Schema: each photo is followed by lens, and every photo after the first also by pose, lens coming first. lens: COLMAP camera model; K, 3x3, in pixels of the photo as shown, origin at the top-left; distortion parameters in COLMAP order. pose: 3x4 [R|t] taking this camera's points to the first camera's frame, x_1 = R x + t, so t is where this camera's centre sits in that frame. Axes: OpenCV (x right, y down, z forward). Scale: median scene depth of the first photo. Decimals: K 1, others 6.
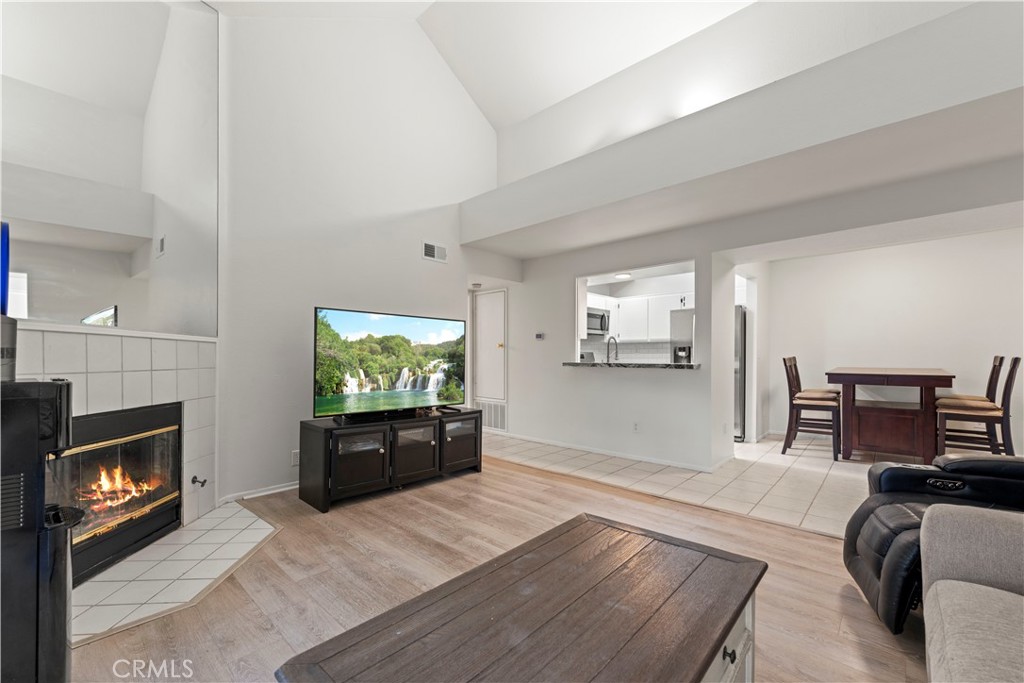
lens RADIAL K [[415.4, 0, 514.2], [0, 415.4, 367.6], [0, 0, 1]] dist [-0.000223, -0.001142]
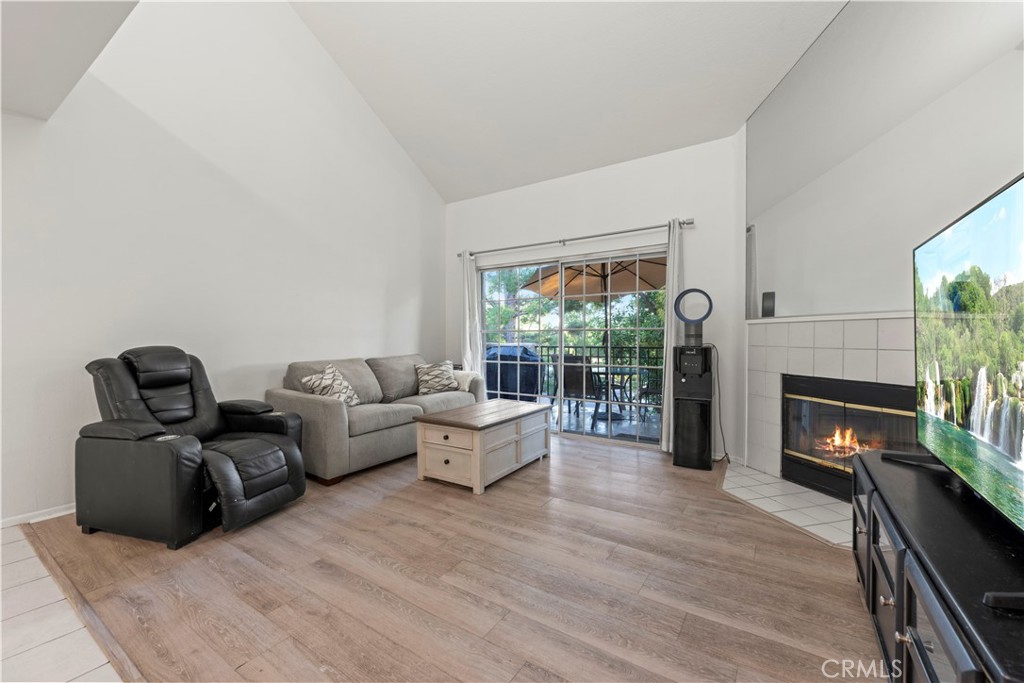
lens RADIAL K [[415.4, 0, 514.5], [0, 415.4, 339.3], [0, 0, 1]] dist [-0.000223, -0.001142]
pose [[-0.985816, 0.002028, -0.167818, 0.145562], [-0.002584, 0.999625, 0.027259, -0.030290], [0.167810, 0.027306, -0.985441, 1.286028]]
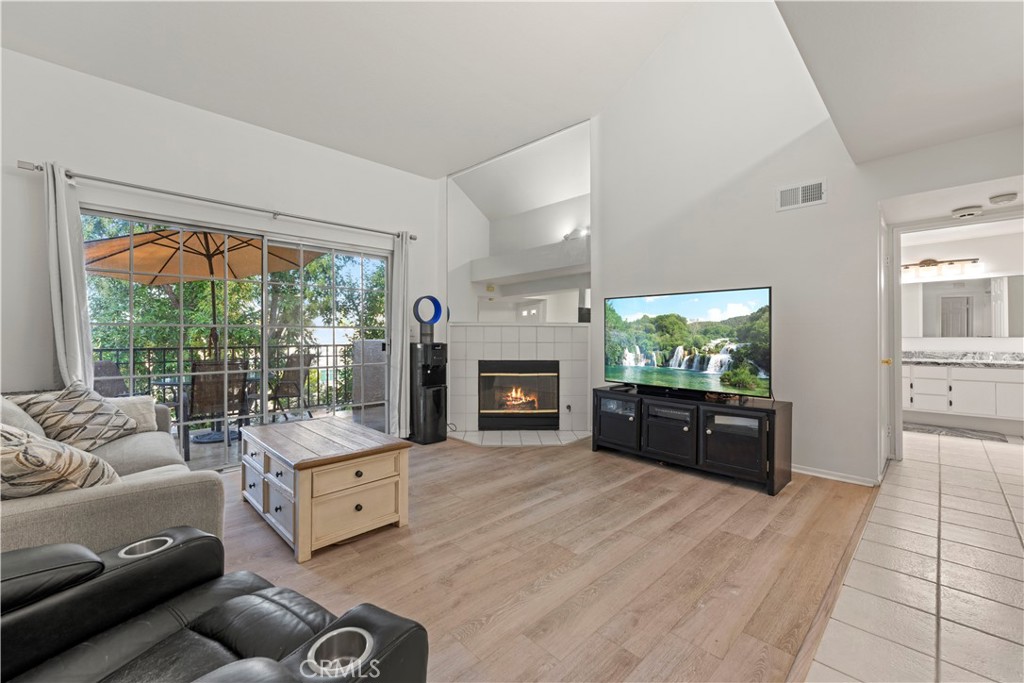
lens RADIAL K [[415.4, 0, 511.9], [0, 415.4, 333.6], [0, 0, 1]] dist [-0.000223, -0.001142]
pose [[-0.051609, -0.004263, -0.998658, 0.759153], [-0.024730, 0.999690, -0.002989, -0.017163], [0.998361, 0.024543, -0.051698, 0.668934]]
